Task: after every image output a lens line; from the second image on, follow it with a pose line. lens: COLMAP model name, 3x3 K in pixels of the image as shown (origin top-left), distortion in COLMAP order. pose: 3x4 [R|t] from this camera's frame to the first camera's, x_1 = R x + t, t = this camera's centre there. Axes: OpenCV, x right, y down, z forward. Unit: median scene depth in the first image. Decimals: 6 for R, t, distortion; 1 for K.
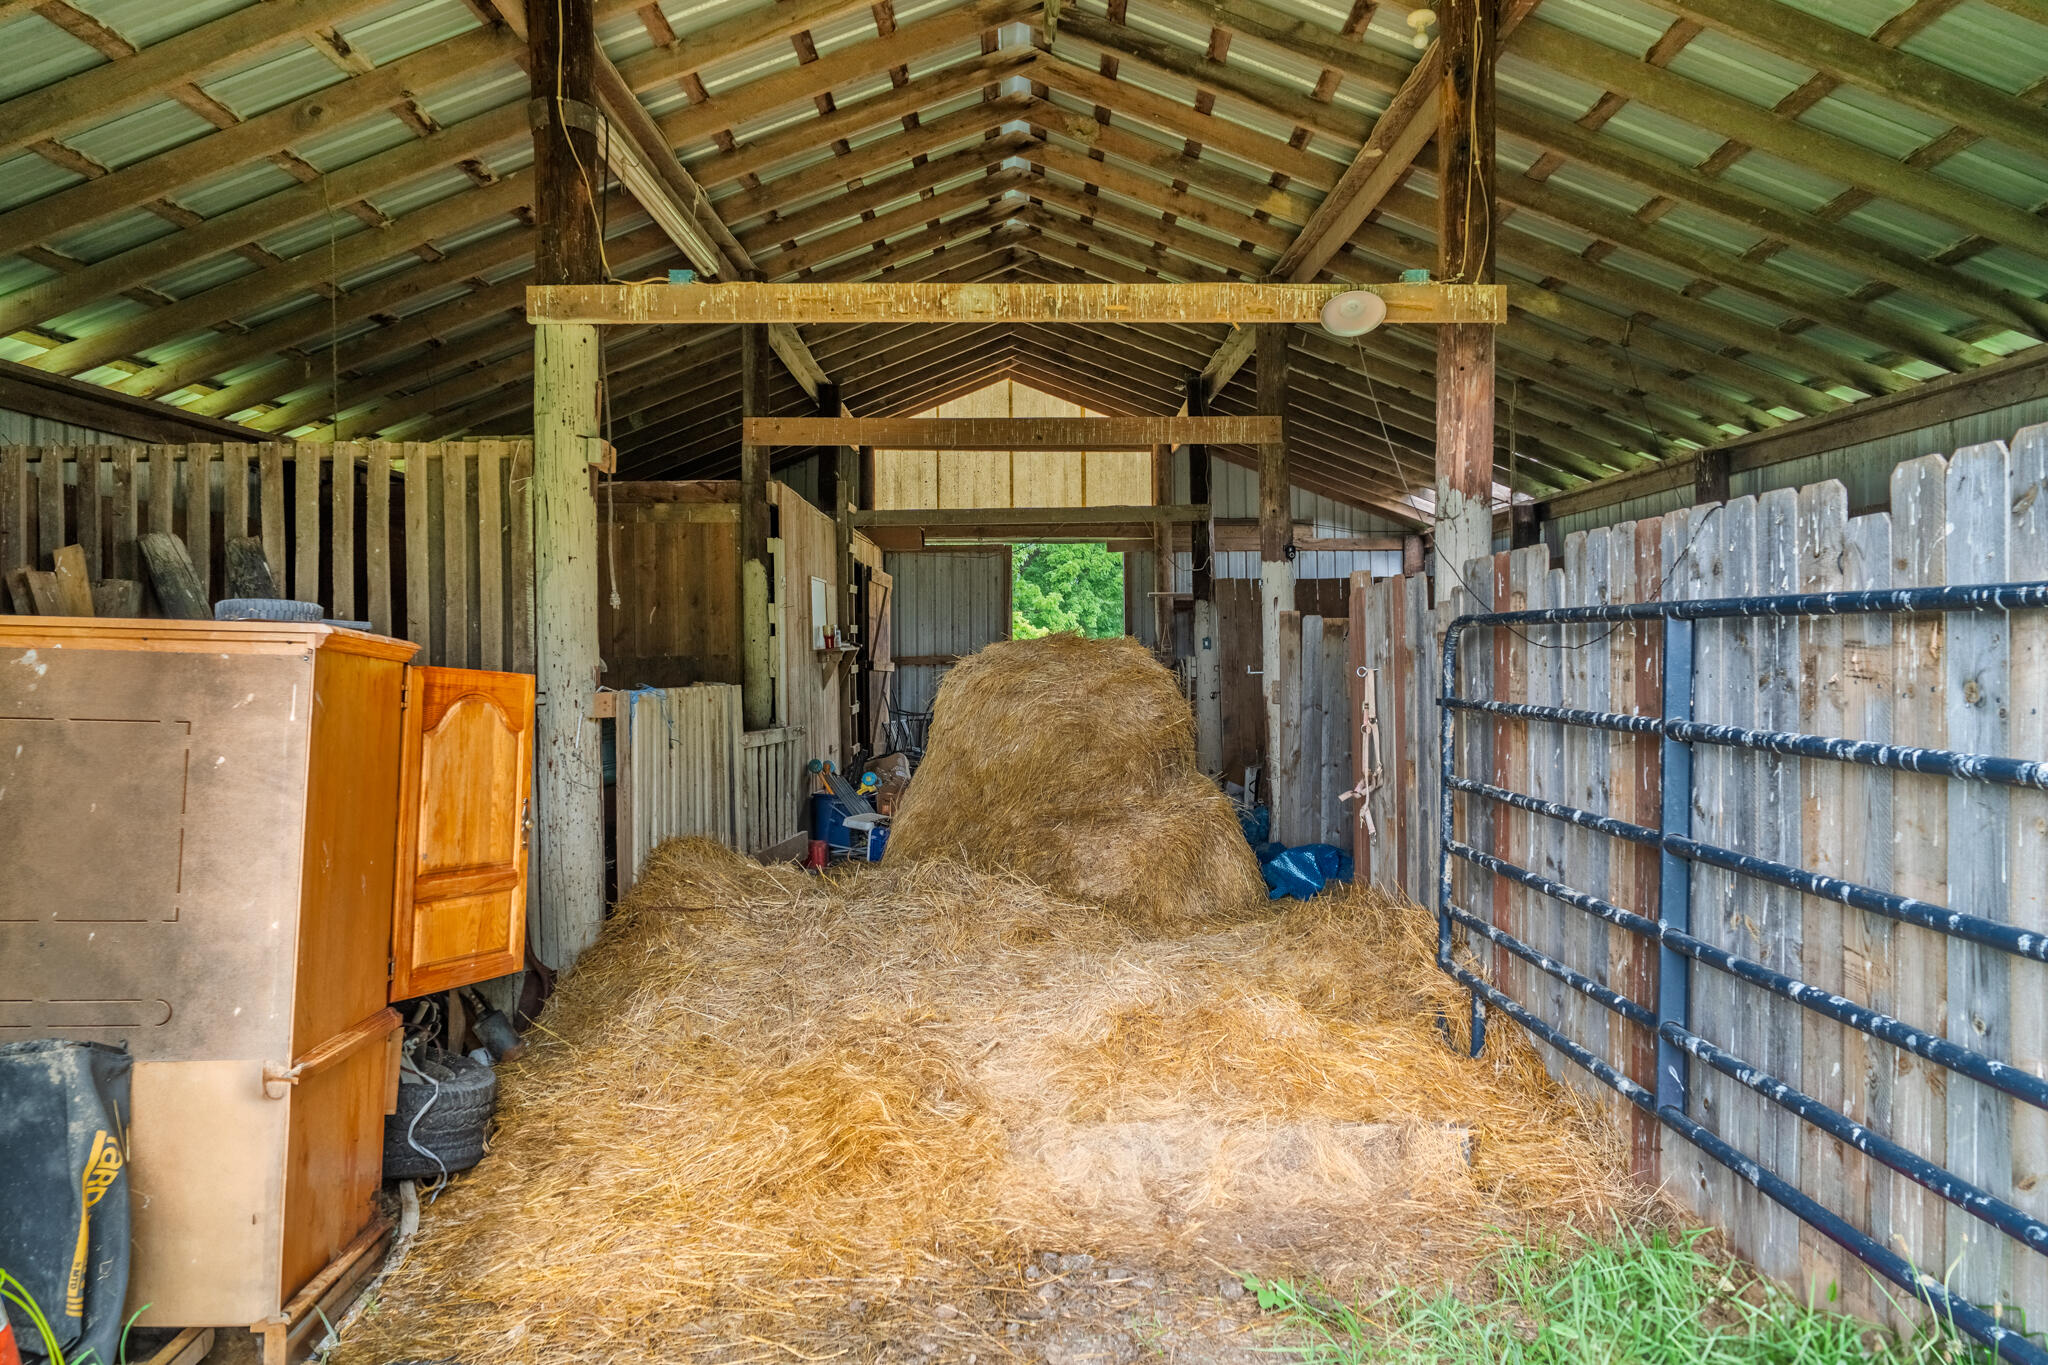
lens RADIAL K [[1242.9, 0, 1023.9], [0, 1242.9, 682.6], [0, 0, 1]] dist [-0.010440, 0.005086]
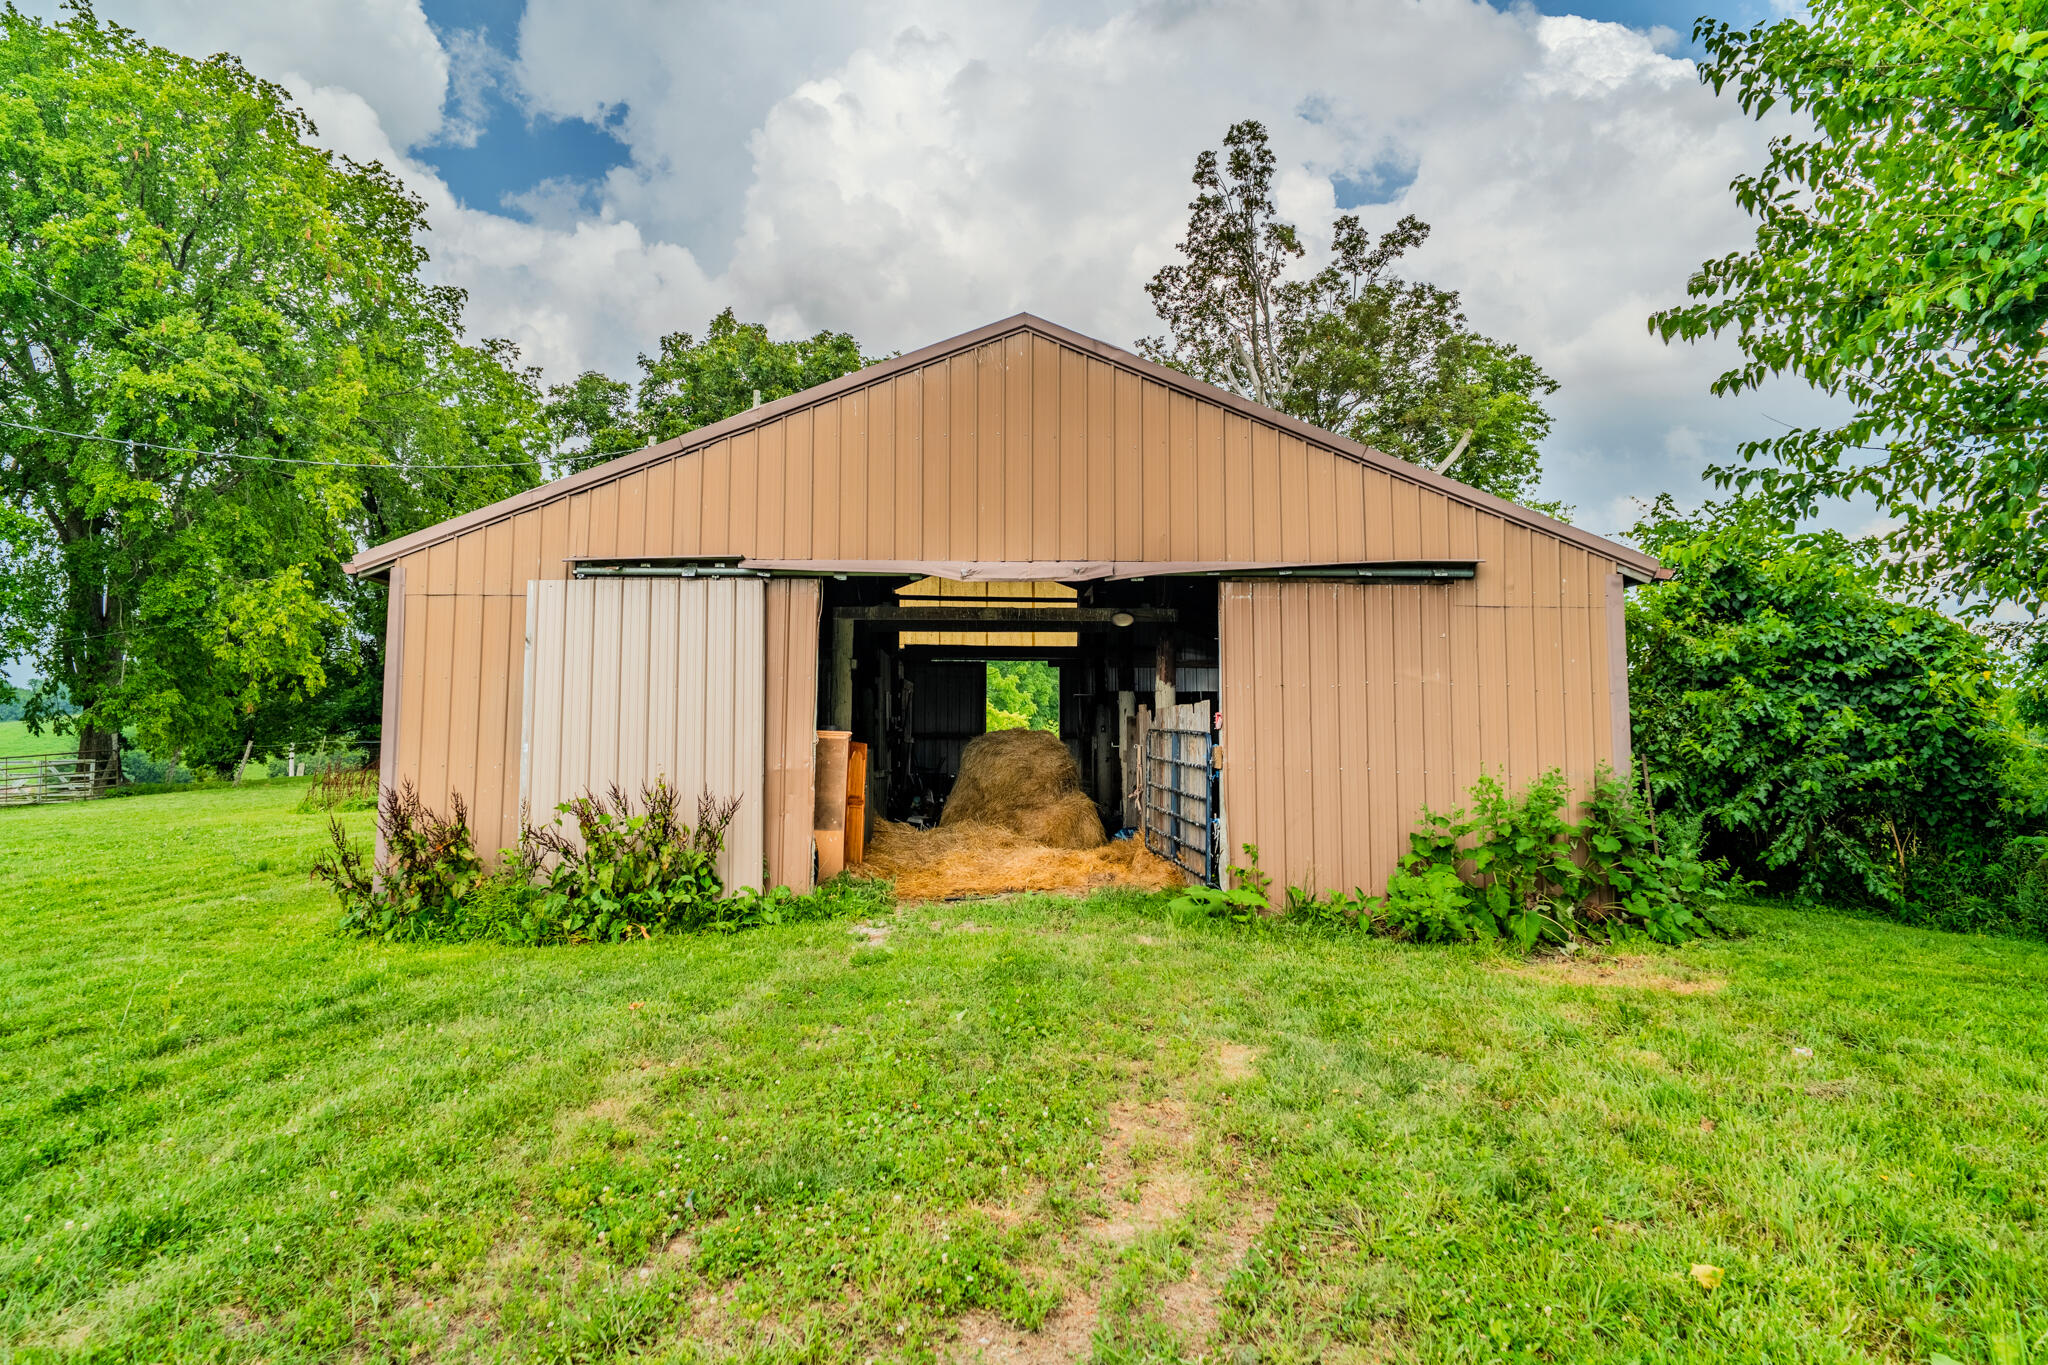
lens RADIAL K [[1242.9, 0, 1022.4], [0, 1242.9, 665.0], [0, 0, 1]] dist [-0.010440, 0.005086]
pose [[0.999295, 0.016249, 0.033859, -0.051685], [-0.013793, 0.997342, -0.071547, 0.010405], [-0.034932, 0.071029, 0.996862, -1.545105]]
